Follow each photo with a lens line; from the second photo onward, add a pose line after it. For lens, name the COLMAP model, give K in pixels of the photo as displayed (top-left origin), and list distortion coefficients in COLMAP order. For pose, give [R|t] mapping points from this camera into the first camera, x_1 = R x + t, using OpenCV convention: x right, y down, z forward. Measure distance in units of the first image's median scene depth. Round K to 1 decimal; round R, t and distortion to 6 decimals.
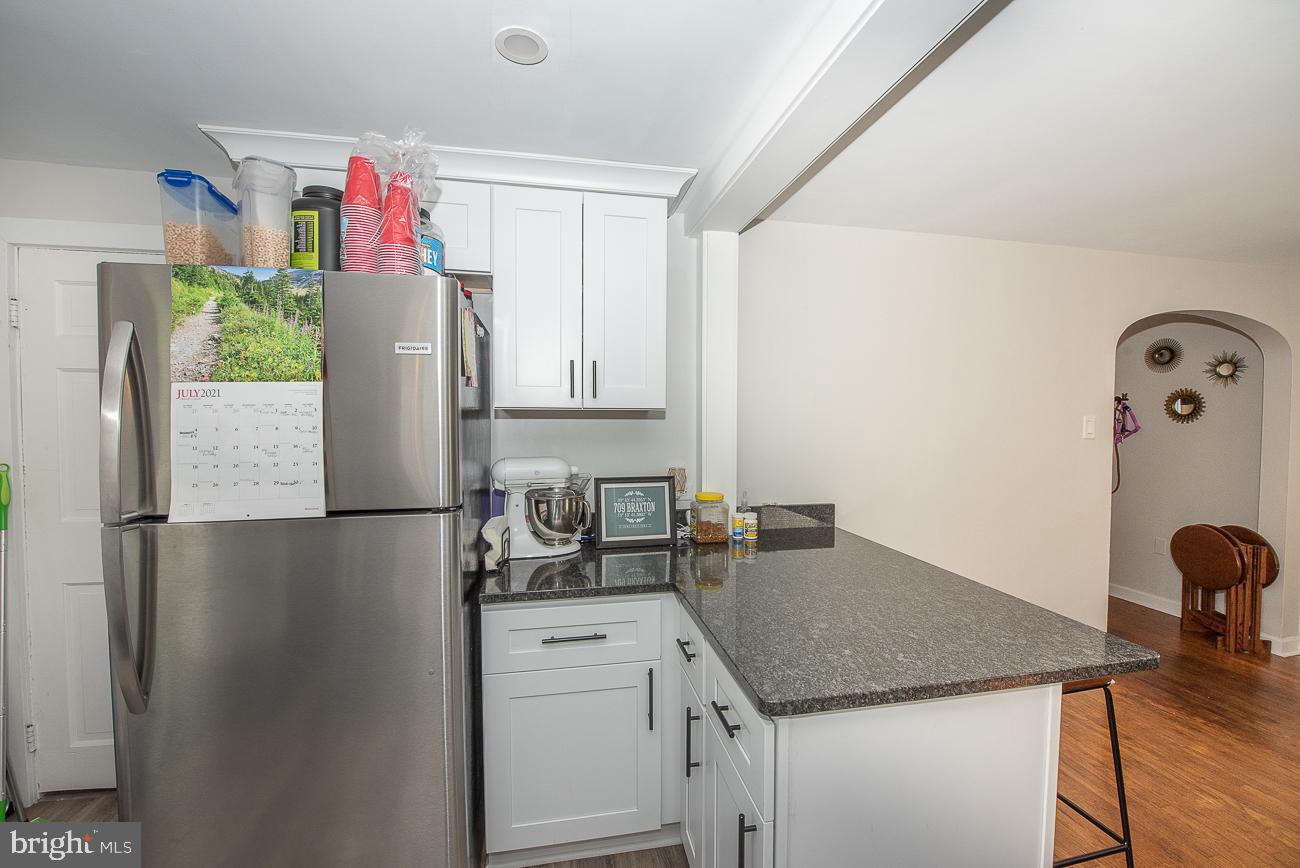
lens RADIAL K [[537.4, 0, 650.0], [0, 537.4, 434.0], [0, 0, 1]] dist [-0.018270, 0.000093]
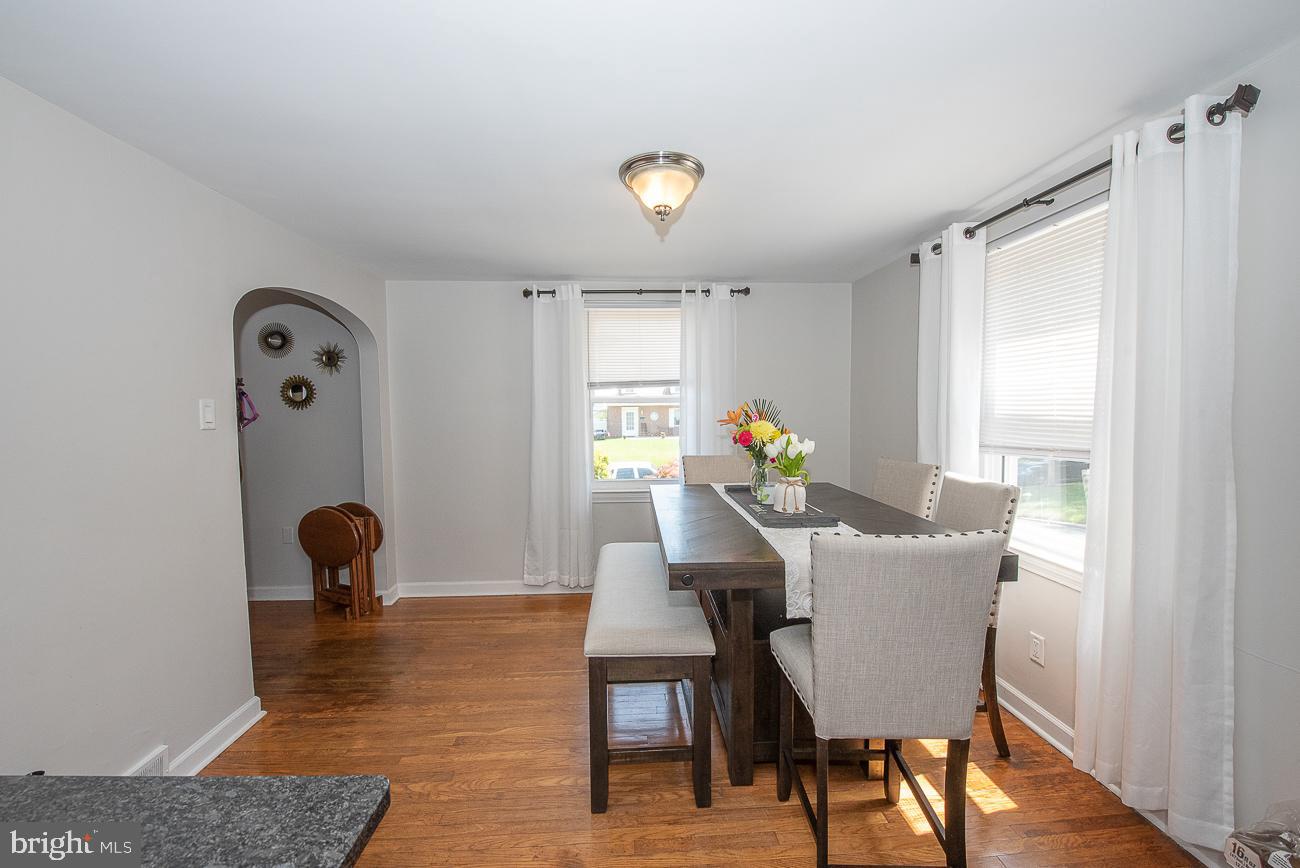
lens RADIAL K [[517.6, 0, 650.0], [0, 517.6, 434.0], [0, 0, 1]] dist [-0.013176, -0.003091]
pose [[0.150956, -0.055787, 0.986965, 0.157986], [0.037319, 0.998016, 0.050703, 0.001302], [-0.987836, 0.029179, 0.152739, 0.212124]]
